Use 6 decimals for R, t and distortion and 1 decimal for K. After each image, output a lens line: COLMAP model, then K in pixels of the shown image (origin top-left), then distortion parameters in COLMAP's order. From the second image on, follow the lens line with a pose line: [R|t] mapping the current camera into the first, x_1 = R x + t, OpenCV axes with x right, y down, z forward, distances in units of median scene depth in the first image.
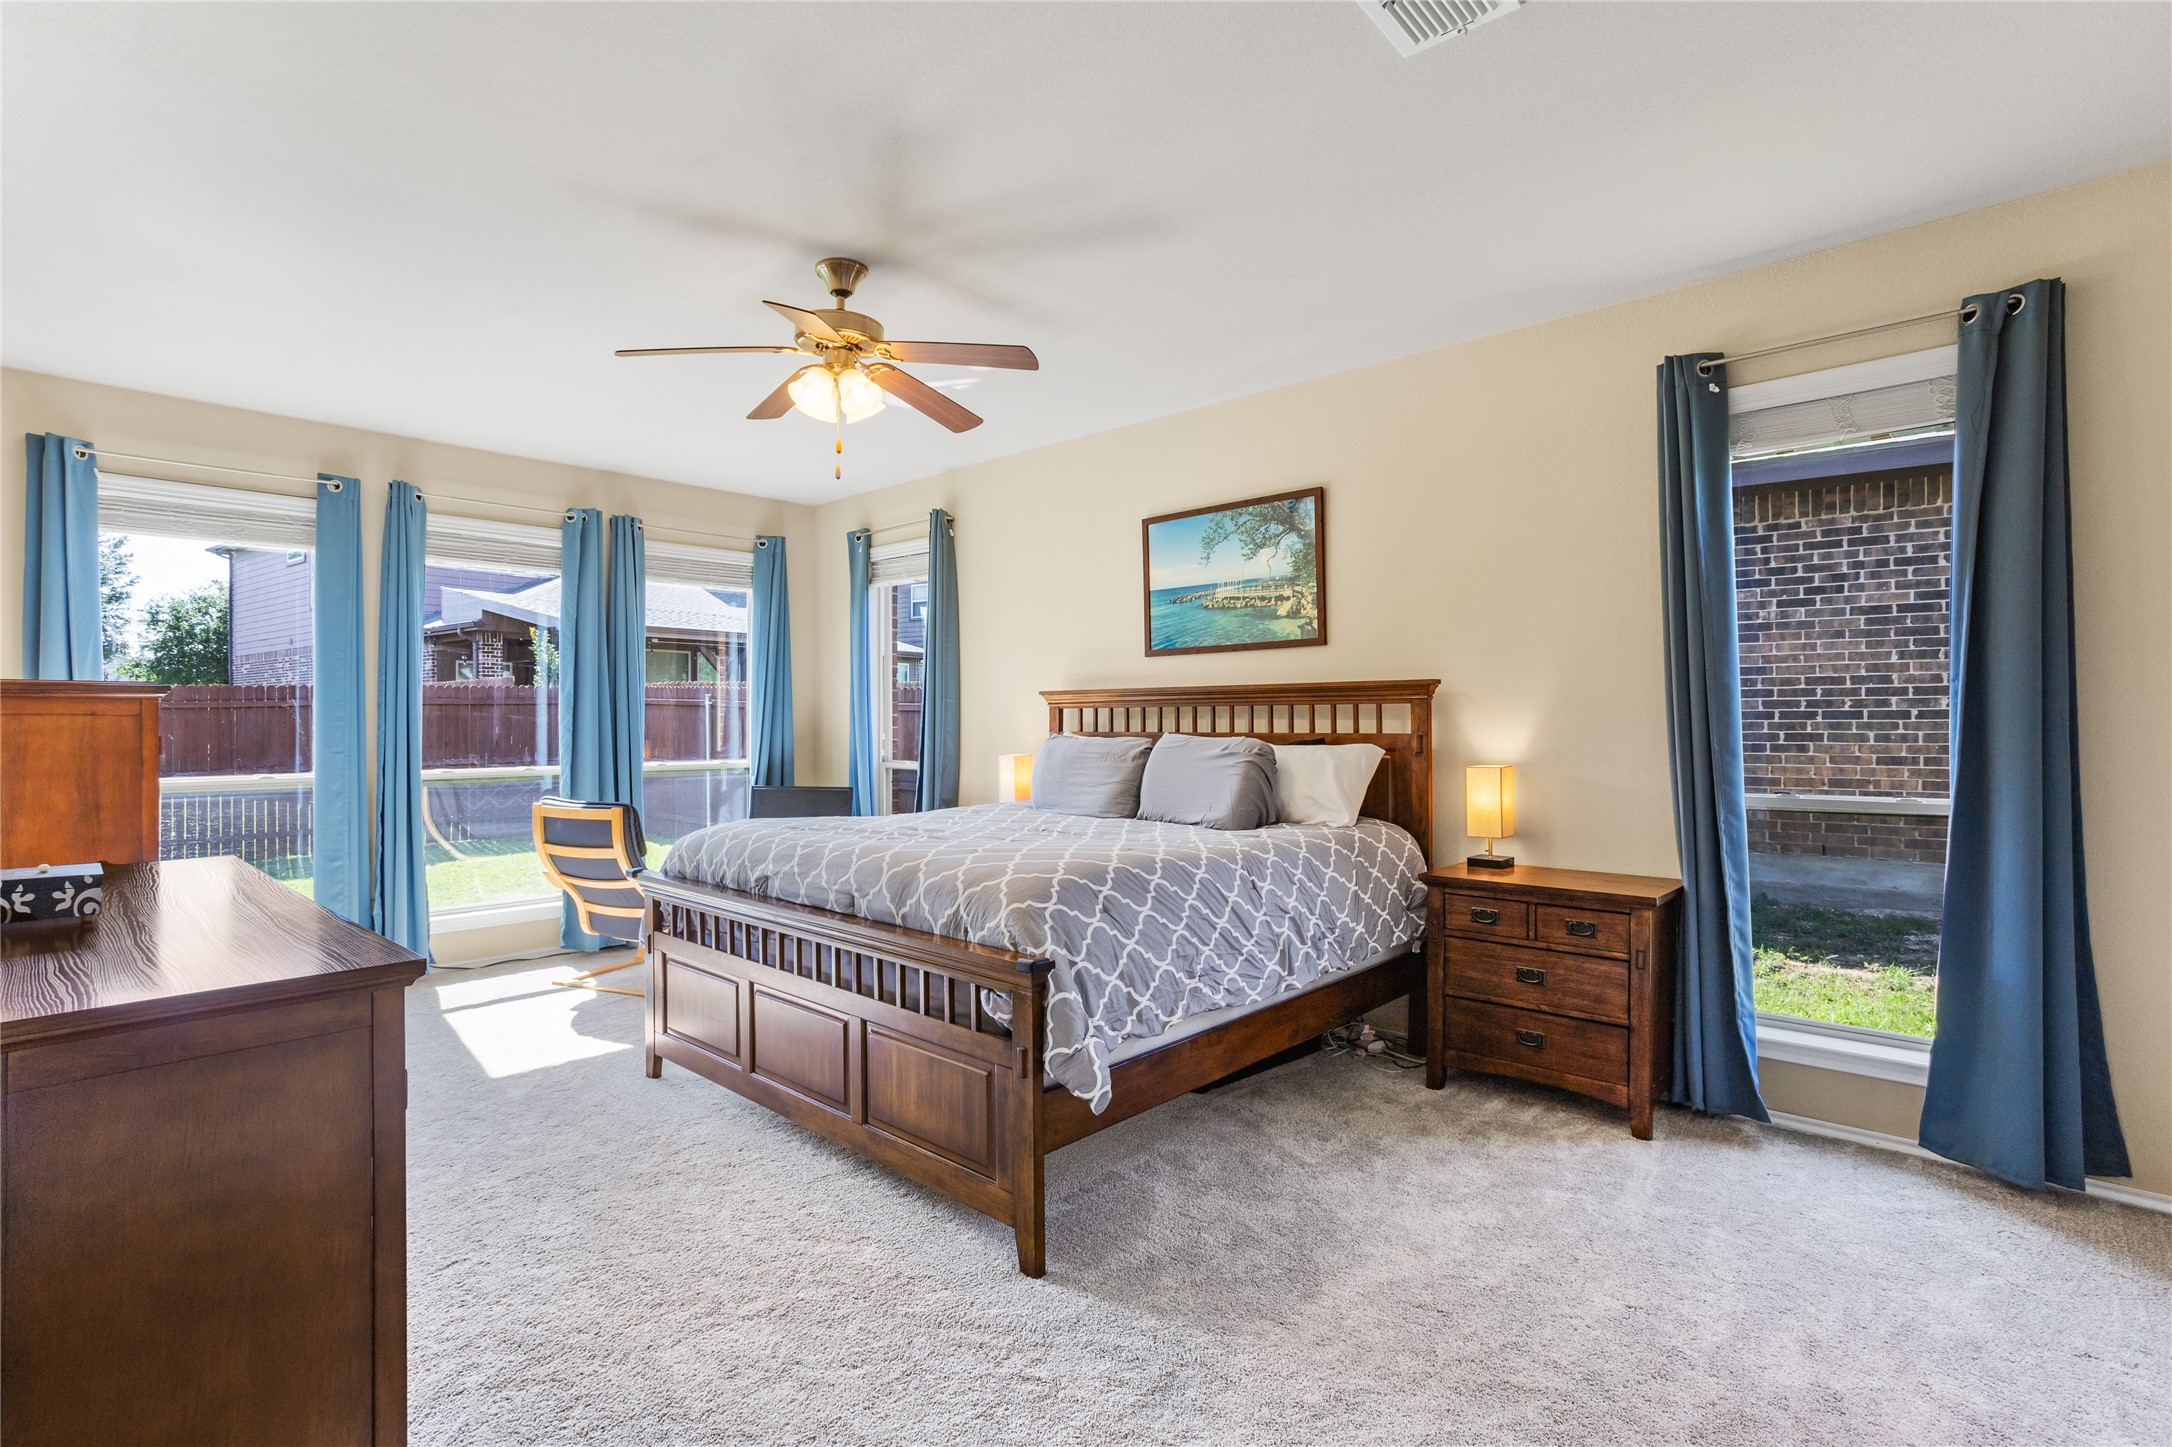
lens RADIAL K [[1033.3, 0, 1086.0], [0, 1033.3, 723.5], [0, 0, 1]] dist [-0.036193, 0.000040]
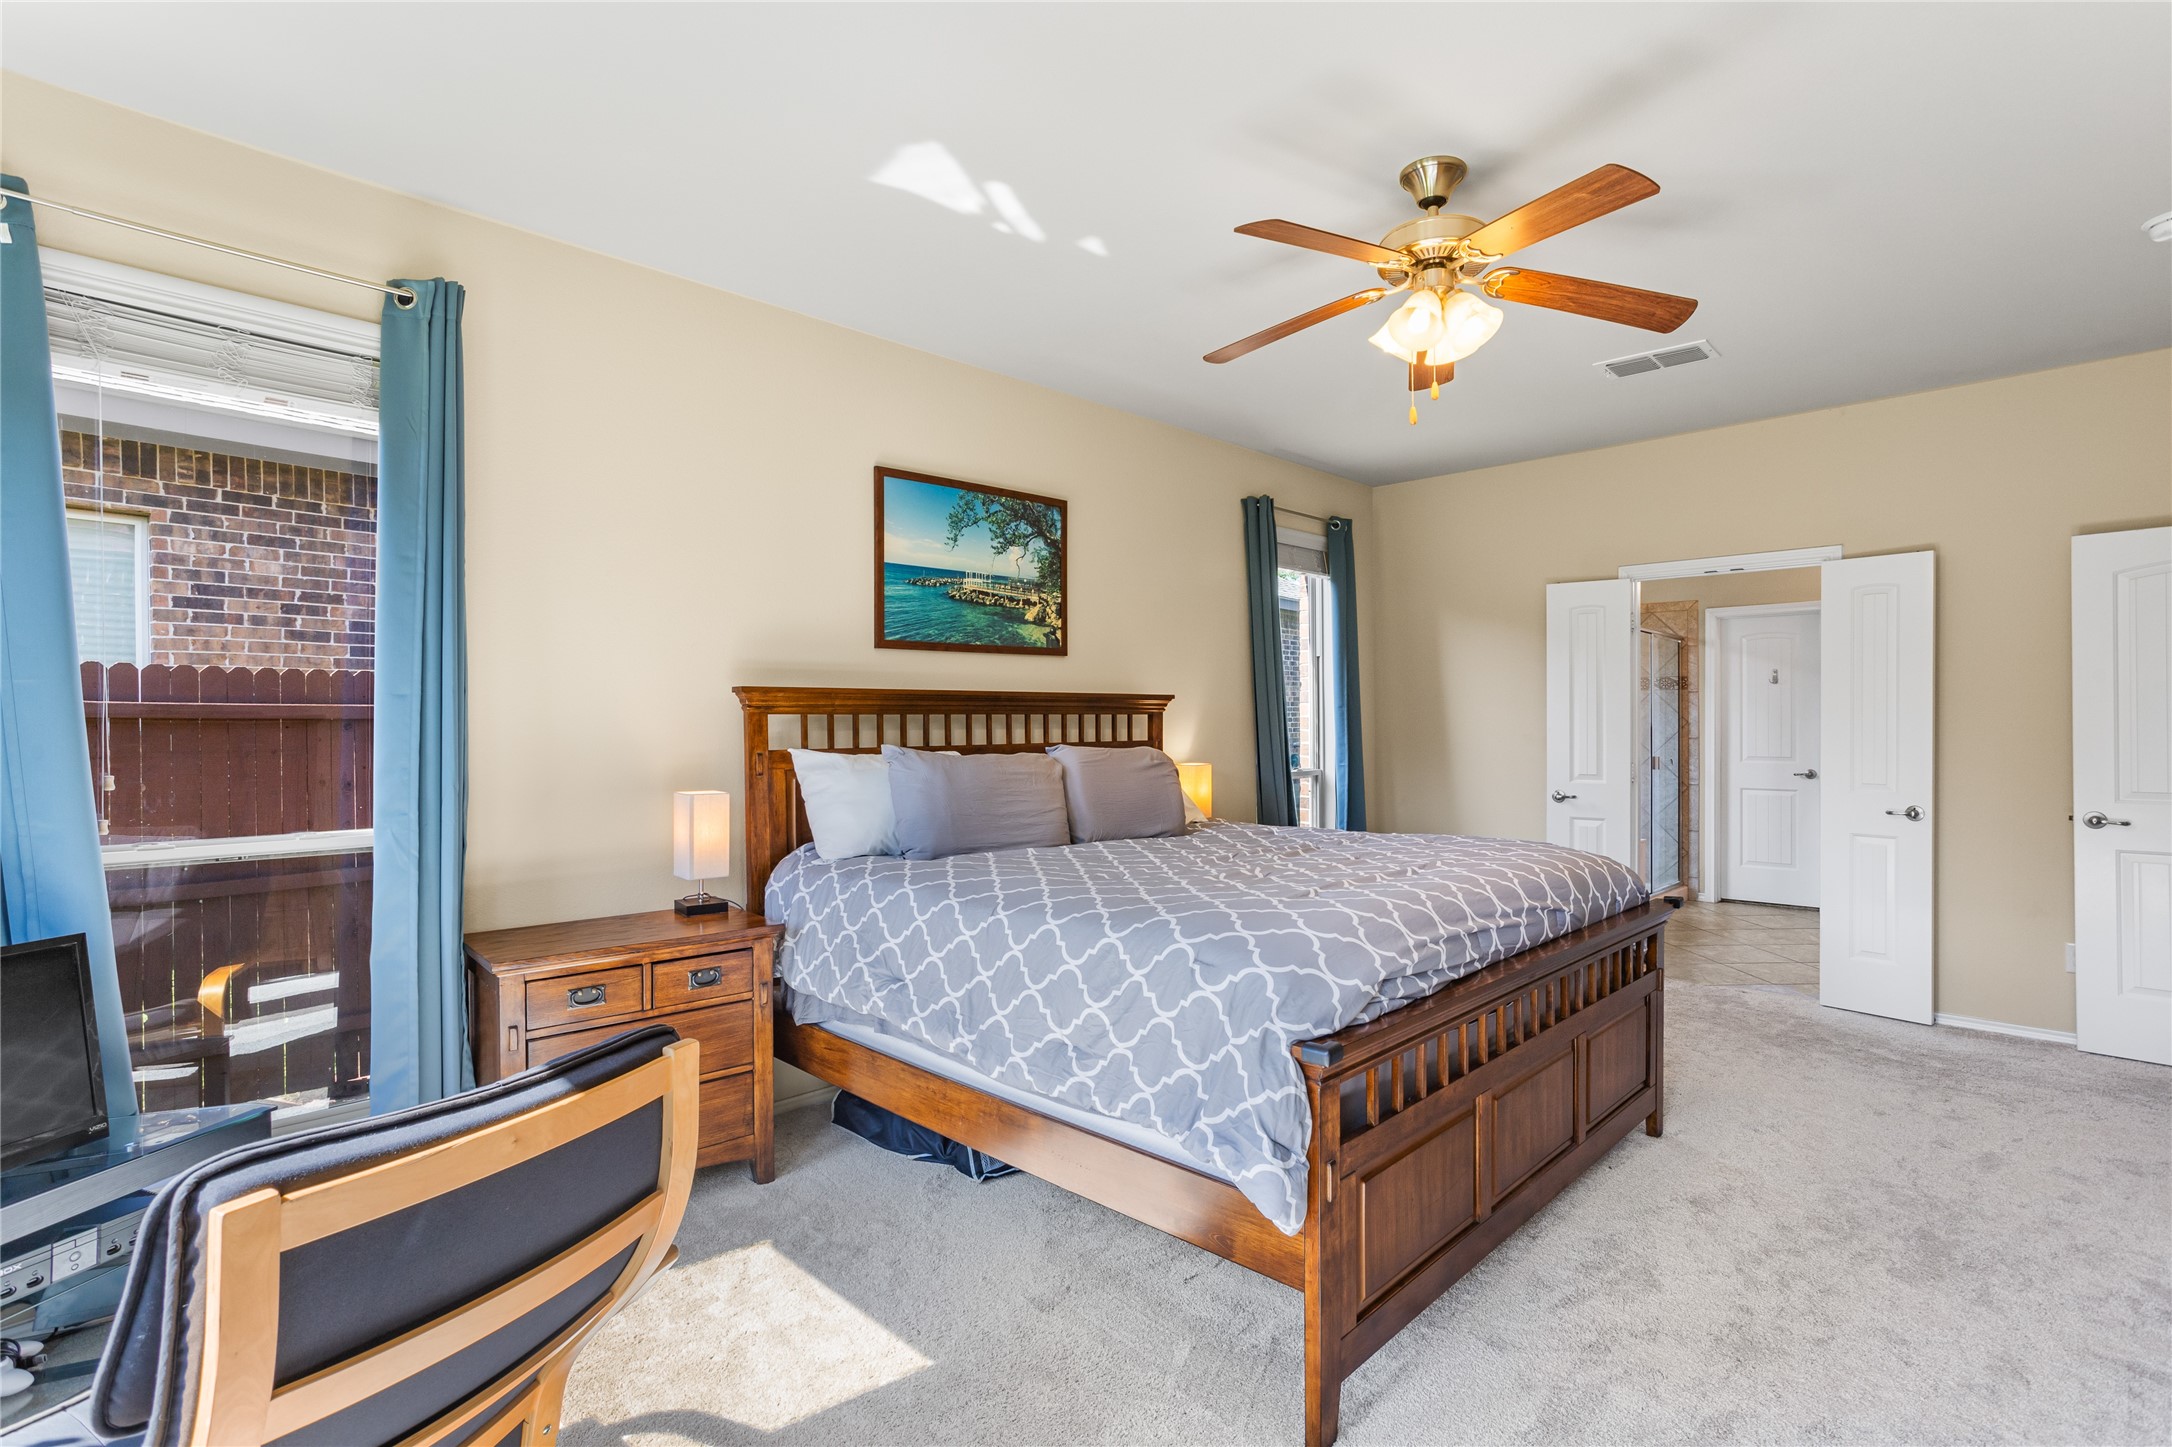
lens RADIAL K [[1055.0, 0, 1086.0], [0, 1055.0, 723.5], [0, 0, 1]] dist [-0.060078, 0.039066]
pose [[0.027002, 0.002582, 0.999632, -0.706003], [0.012257, 0.999921, -0.002914, -0.005112], [-0.999560, 0.012332, 0.026968, 0.826341]]
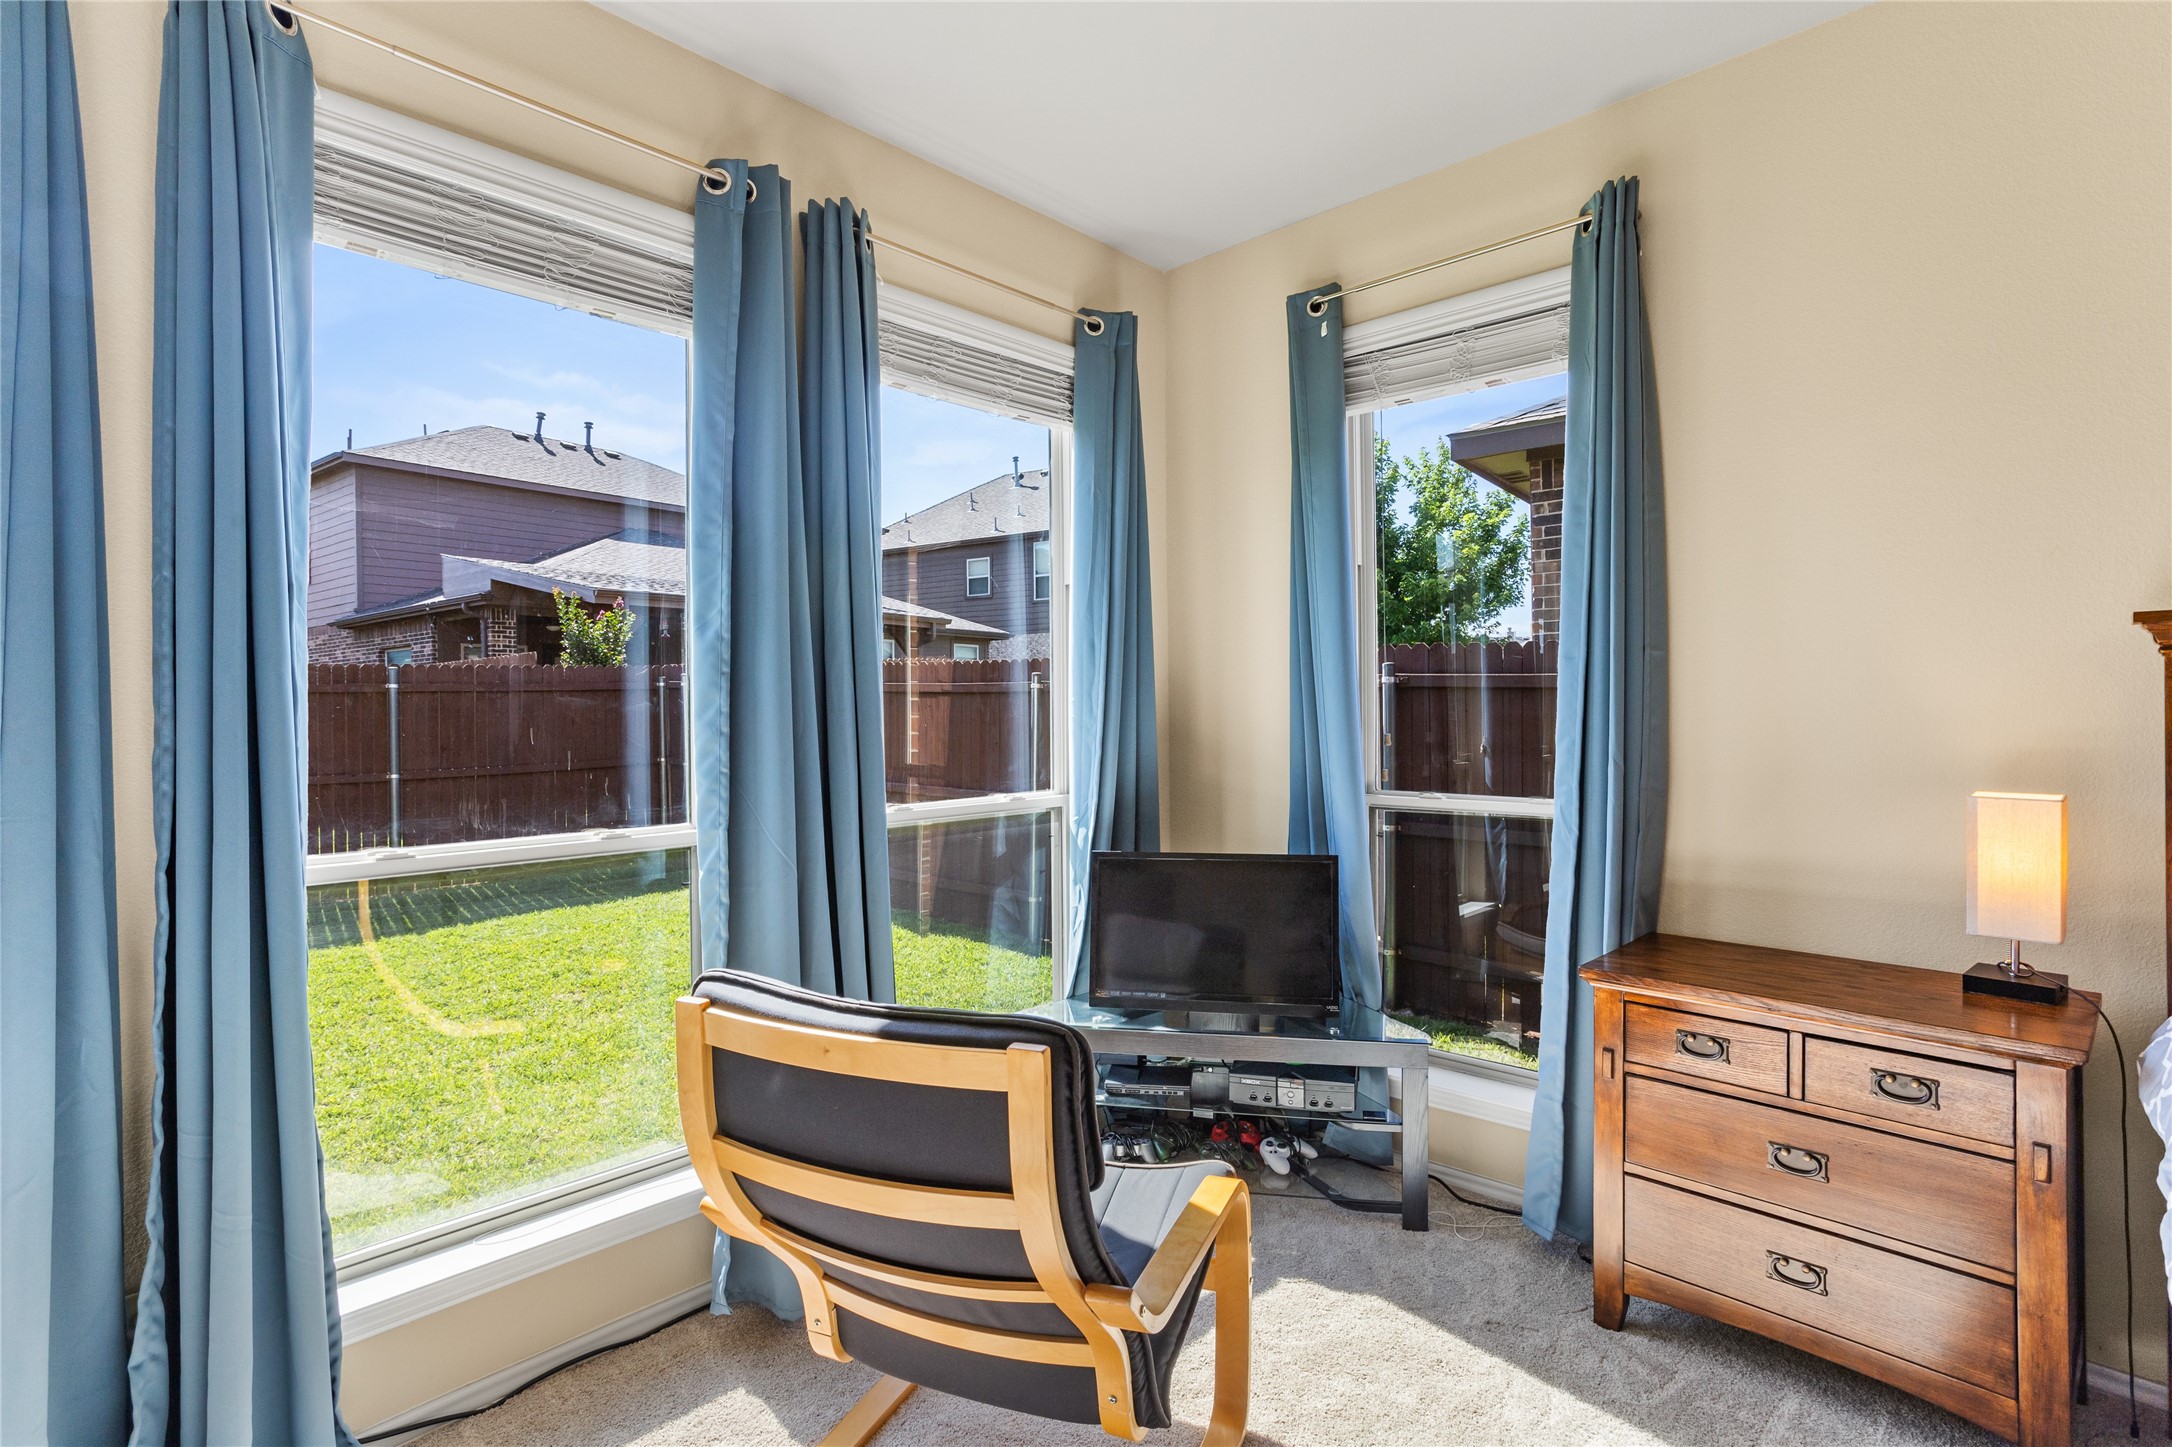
lens RADIAL K [[1055.0, 0, 1086.0], [0, 1055.0, 723.5], [0, 0, 1]] dist [-0.060078, 0.039066]
pose [[0.999852, -0.007640, -0.015398, -0.410774], [0.007800, 0.999916, 0.010310, -0.001208], [0.015318, -0.010428, 0.999828, 0.694191]]
